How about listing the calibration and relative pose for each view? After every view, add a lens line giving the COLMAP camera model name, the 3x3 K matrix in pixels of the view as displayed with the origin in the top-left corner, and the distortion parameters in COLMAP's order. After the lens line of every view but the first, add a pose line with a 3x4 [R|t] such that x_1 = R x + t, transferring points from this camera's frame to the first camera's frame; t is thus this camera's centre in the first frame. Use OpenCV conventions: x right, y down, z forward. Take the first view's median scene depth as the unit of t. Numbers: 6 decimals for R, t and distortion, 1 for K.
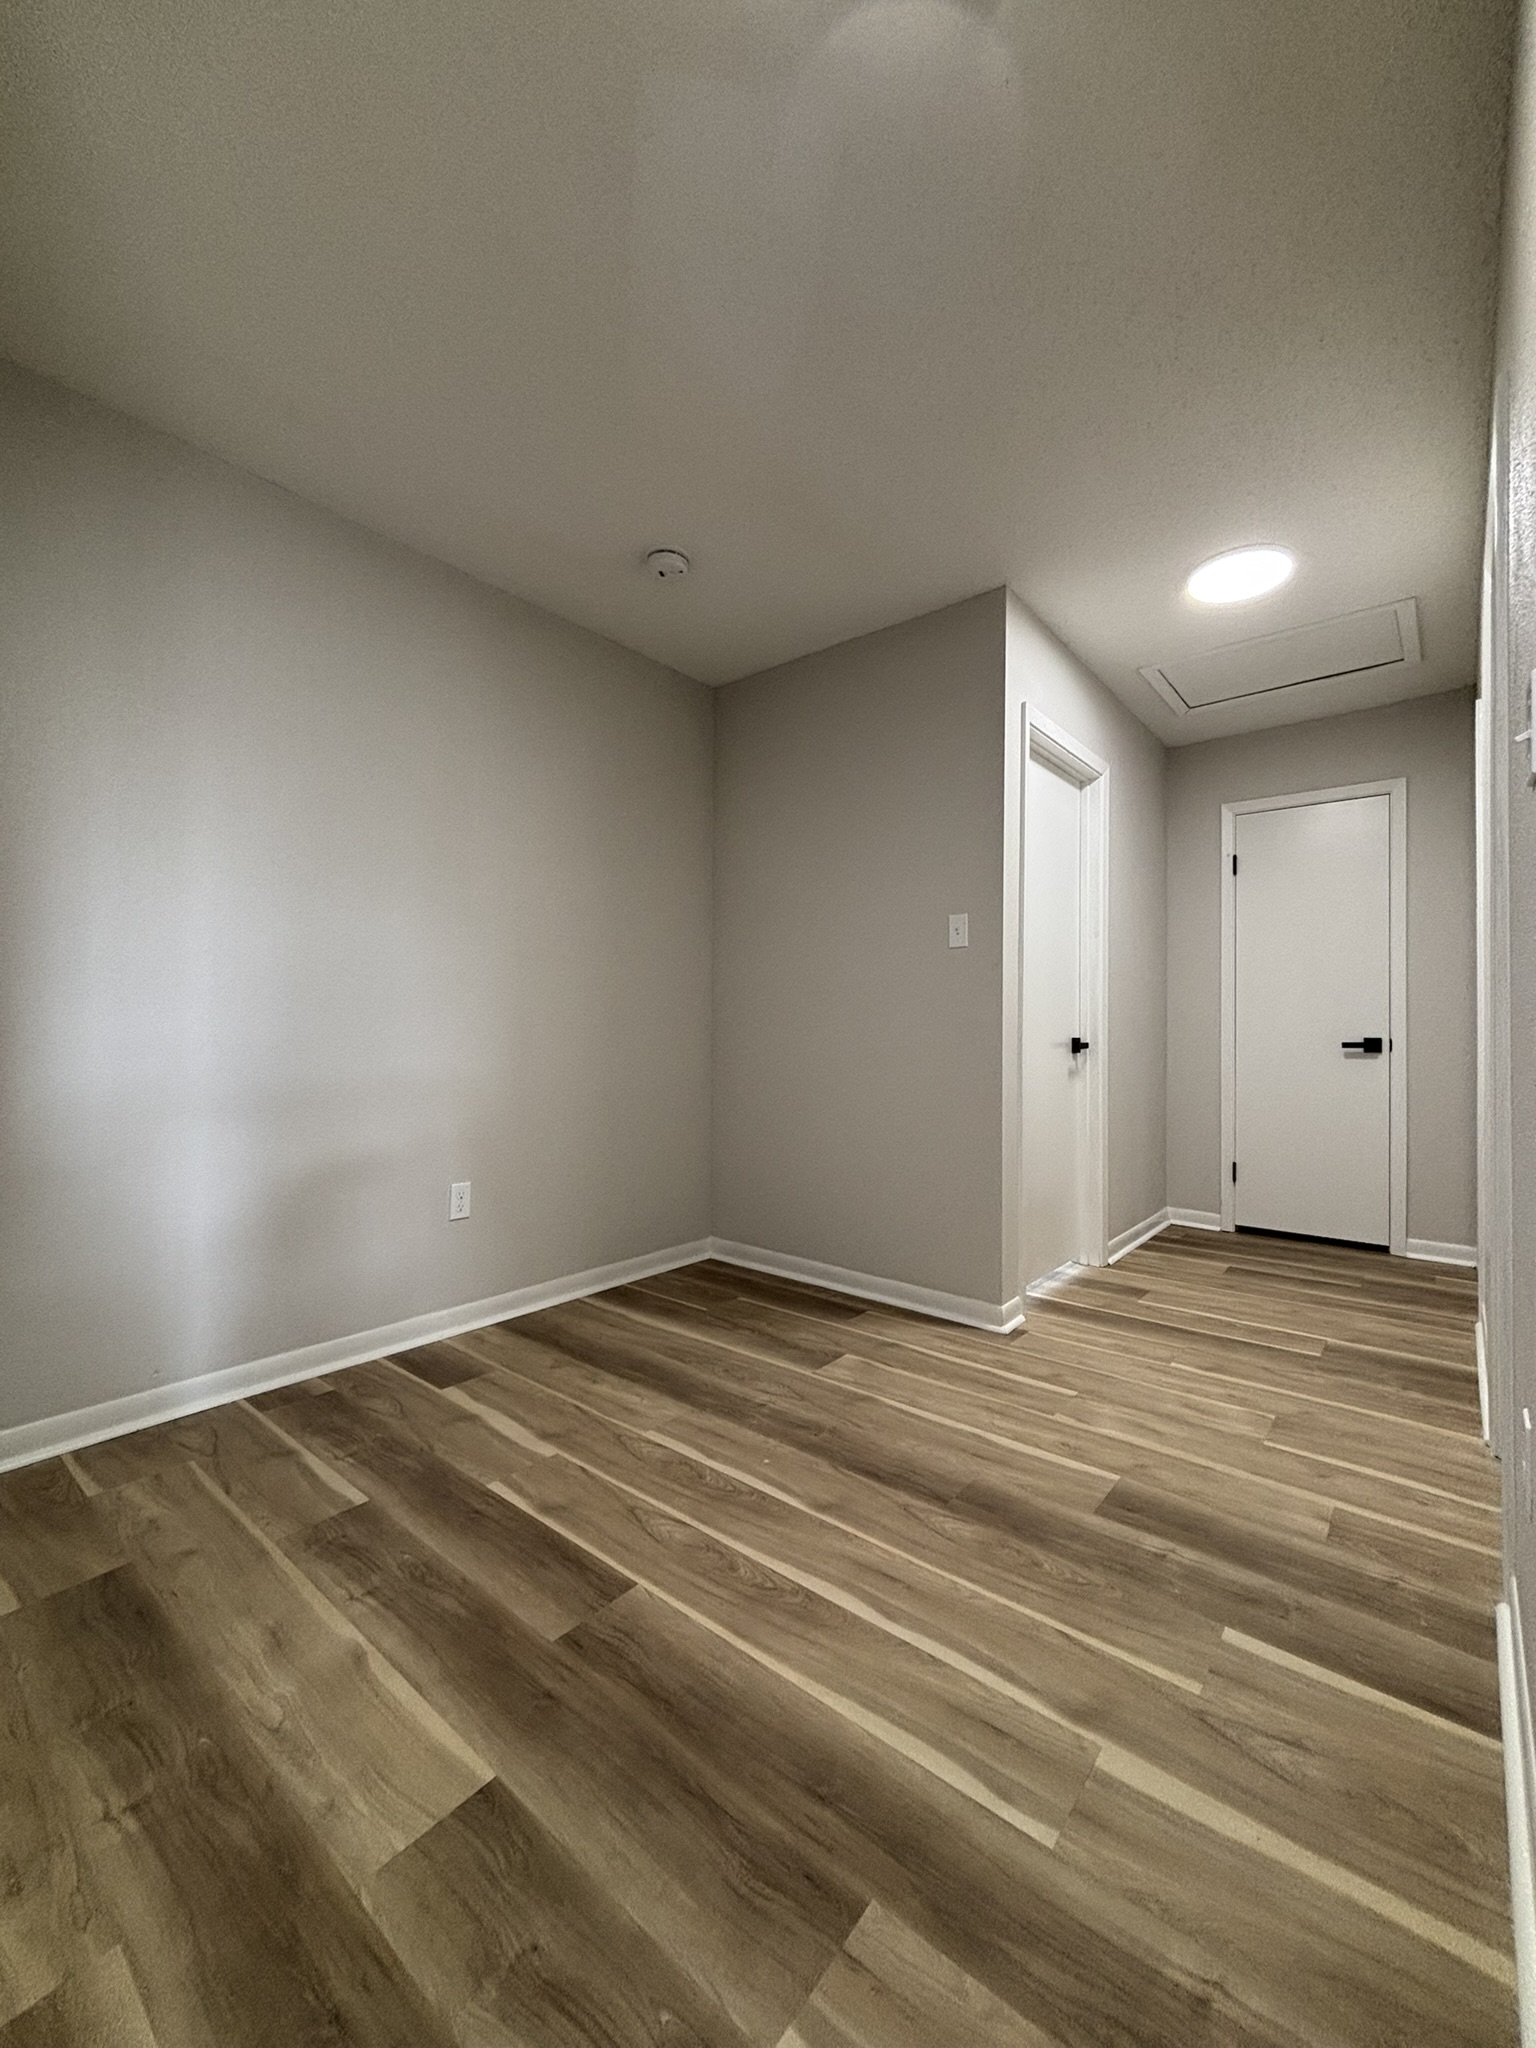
lens RADIAL K [[826.0, 0, 765.4], [0, 826.0, 1026.2], [0, 0, 1]] dist [0.000118, 0.001654]
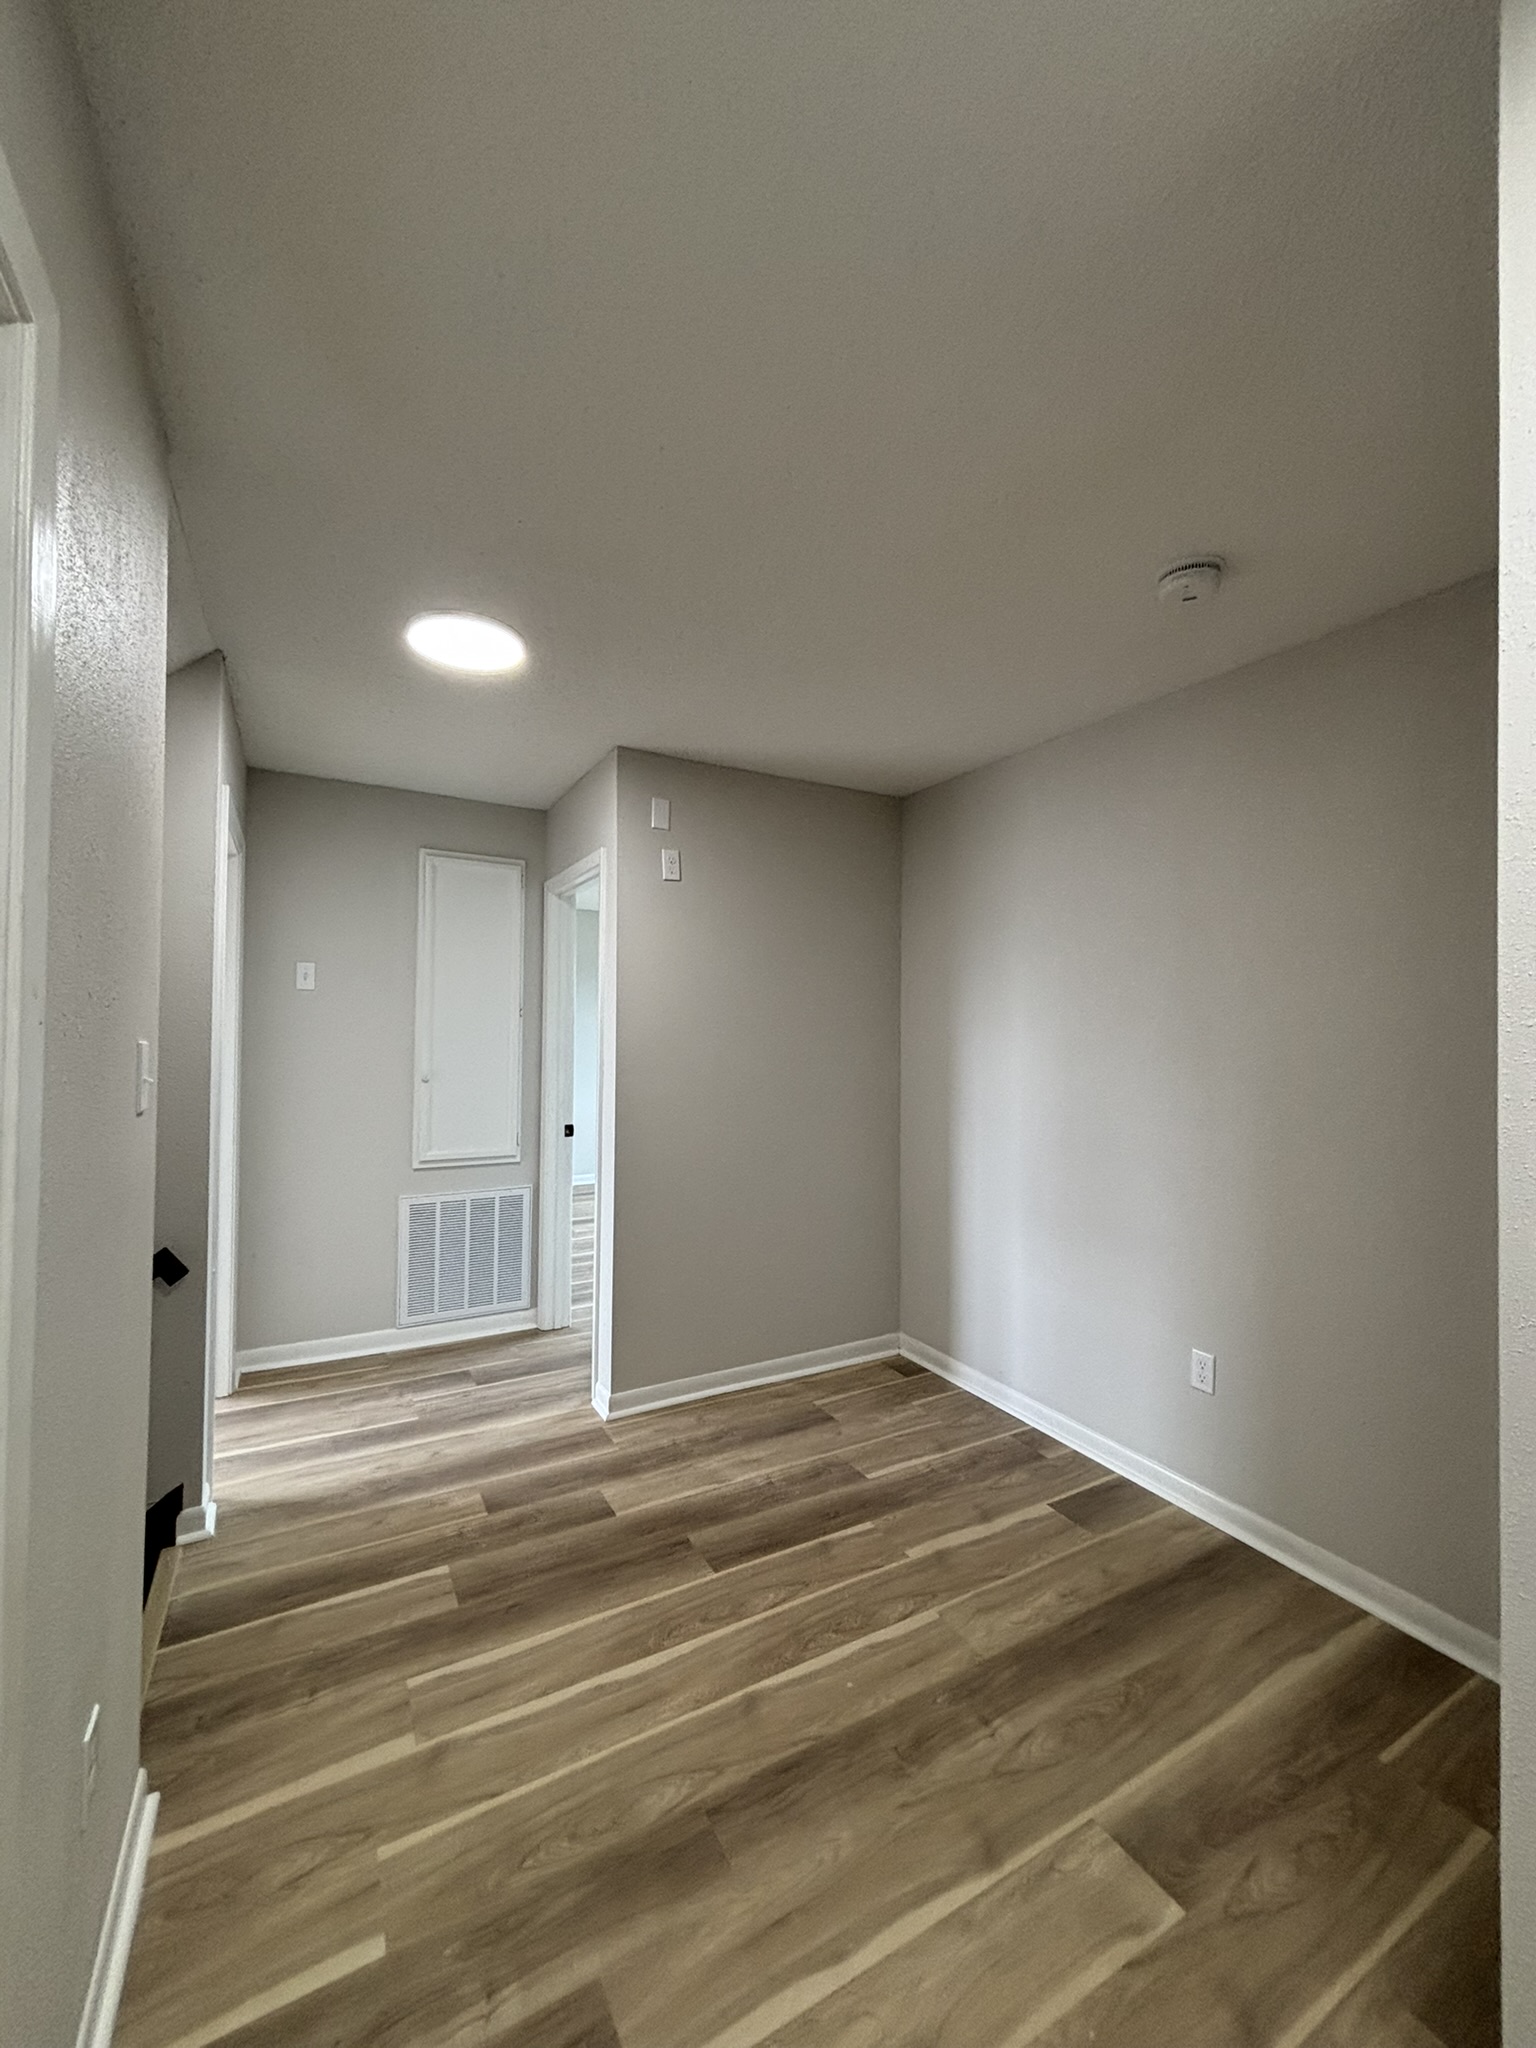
lens RADIAL K [[826.0, 0, 770.7], [0, 826.0, 1027.4], [0, 0, 1]] dist [0.000118, 0.001654]
pose [[-0.359399, -0.017378, -0.933022, 1.017325], [-0.006000, 0.999849, -0.016312, -0.229689], [0.933165, -0.000264, -0.359449, 1.378702]]
